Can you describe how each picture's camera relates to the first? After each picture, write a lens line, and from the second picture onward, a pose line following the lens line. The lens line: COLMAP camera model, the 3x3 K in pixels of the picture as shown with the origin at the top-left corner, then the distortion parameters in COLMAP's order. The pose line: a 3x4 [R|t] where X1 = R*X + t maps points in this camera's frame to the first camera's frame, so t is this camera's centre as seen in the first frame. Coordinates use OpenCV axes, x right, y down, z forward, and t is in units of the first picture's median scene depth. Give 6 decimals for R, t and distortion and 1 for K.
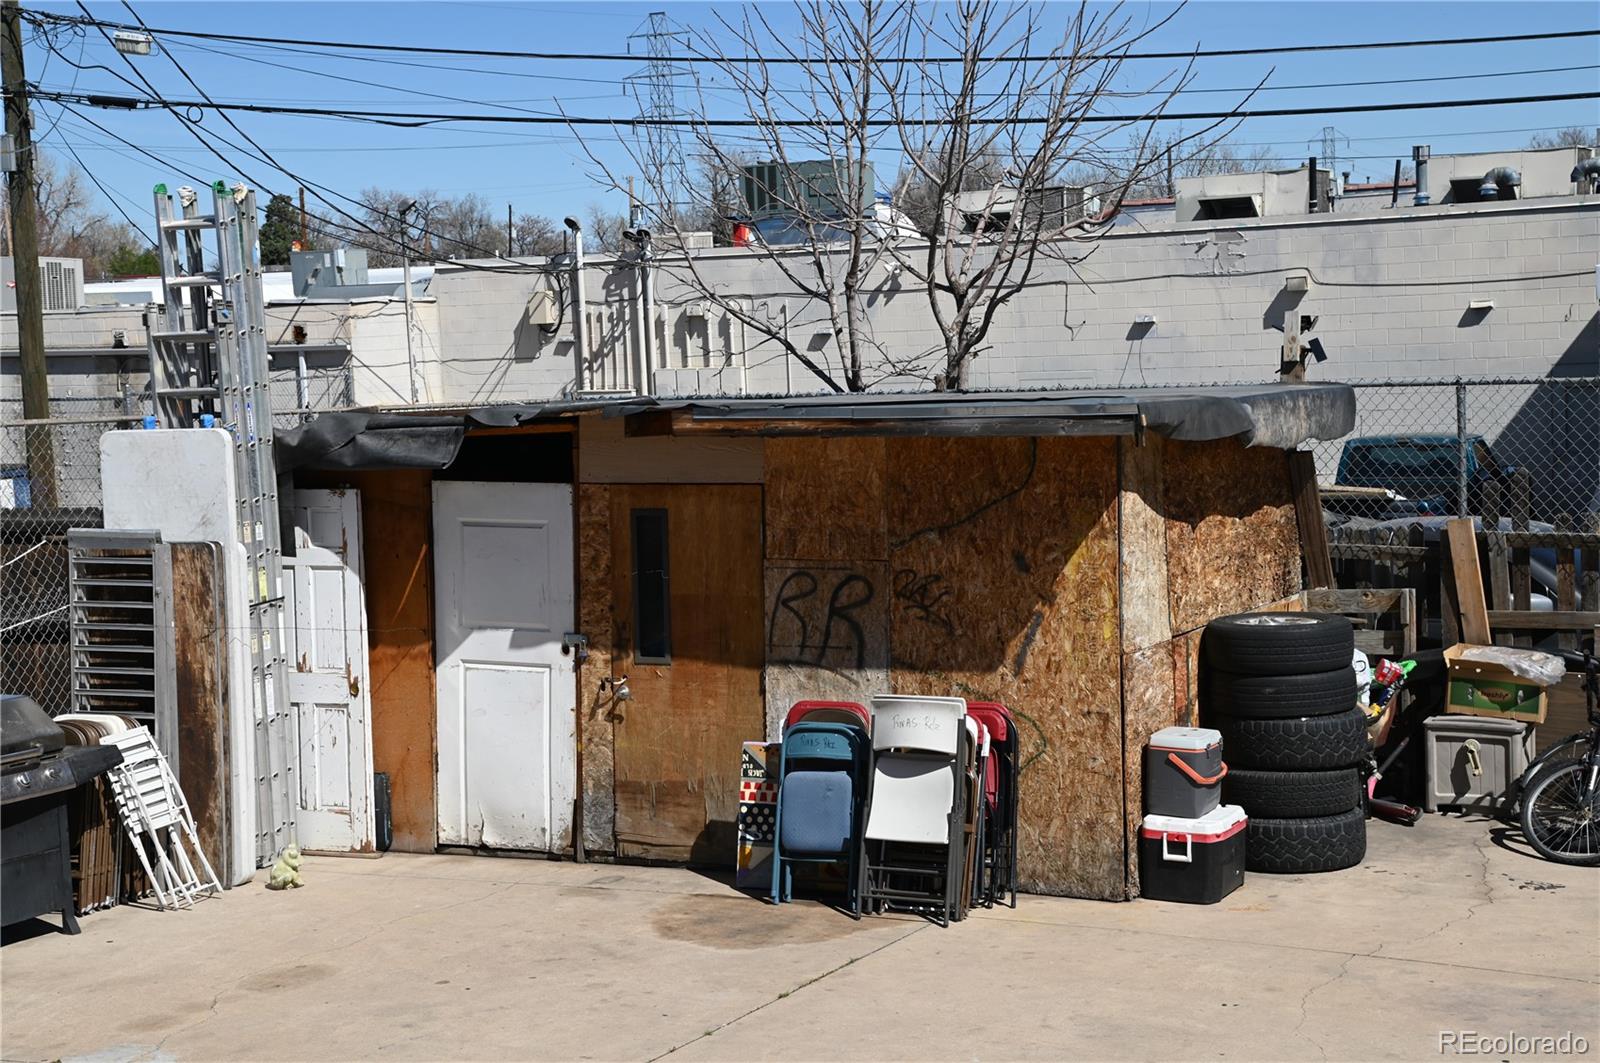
lens RADIAL K [[2683.2, 0, 800.0], [0, 2683.2, 531.5], [0, 0, 1]] dist [0.395966, 0.022390]
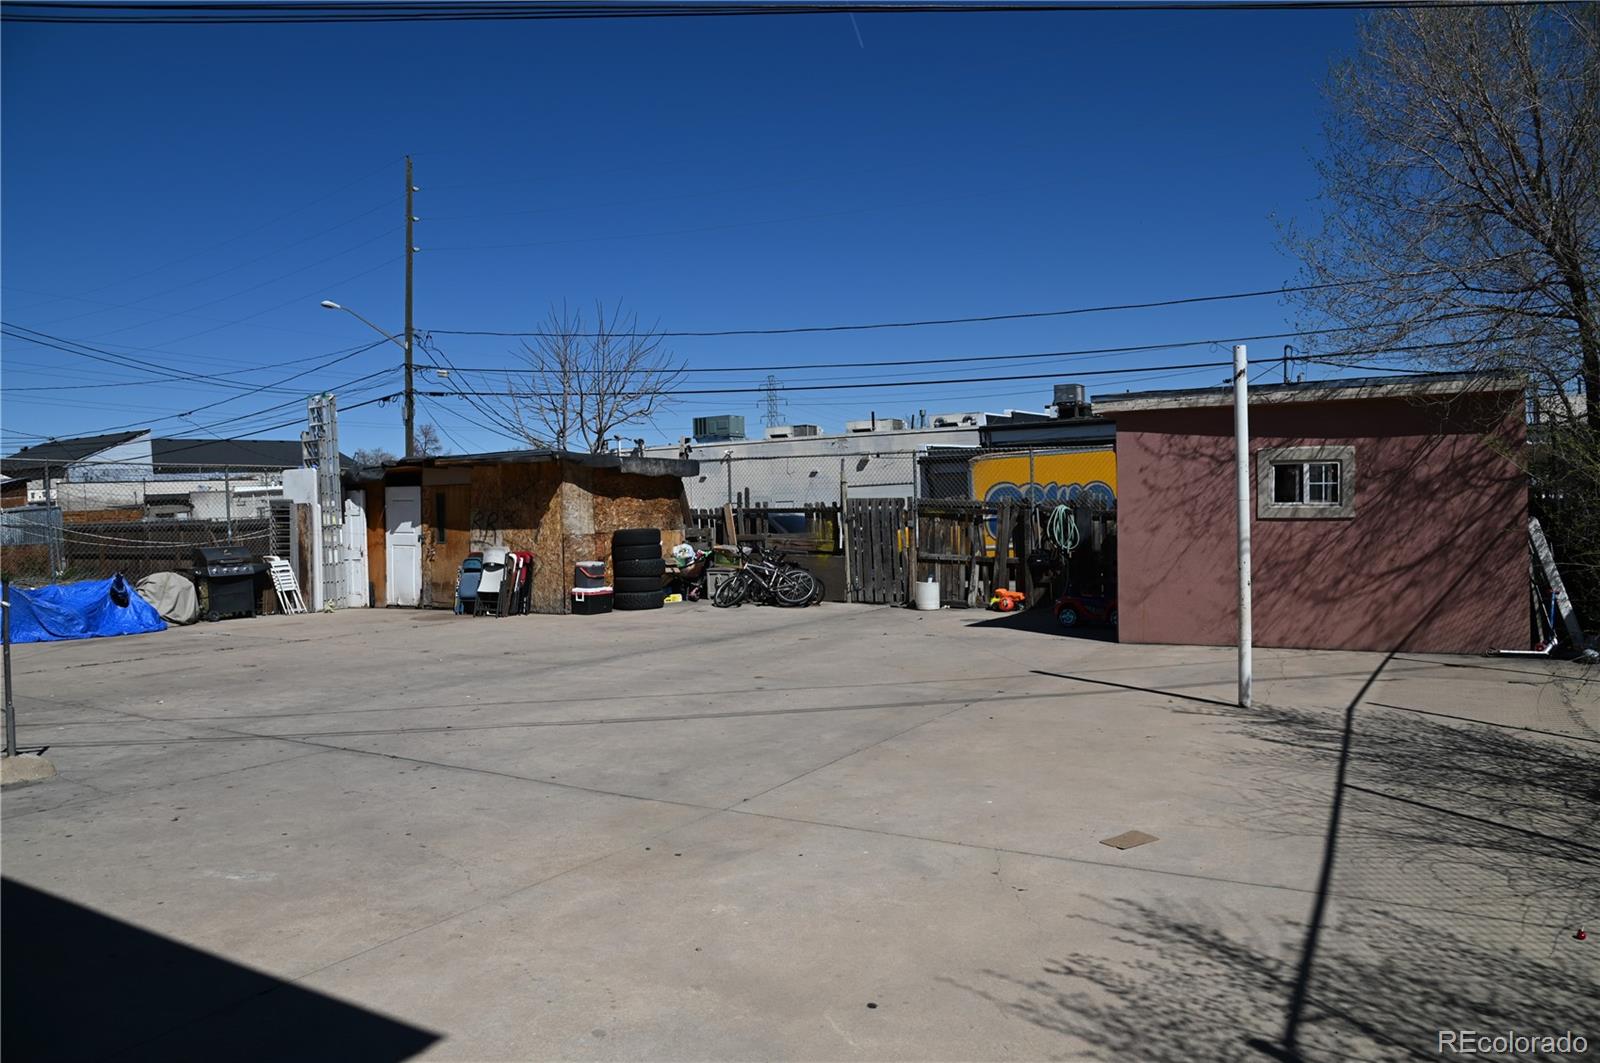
lens RADIAL K [[1119.9, 0, 798.0], [0, 1119.9, 539.0], [0, 0, 1]] dist [-0.112206, 0.079390]
pose [[0.998940, 0.007852, -0.045348, 0.418181], [-0.009910, 0.998923, -0.045327, 0.099203], [0.044943, 0.045729, 0.997942, -0.250182]]
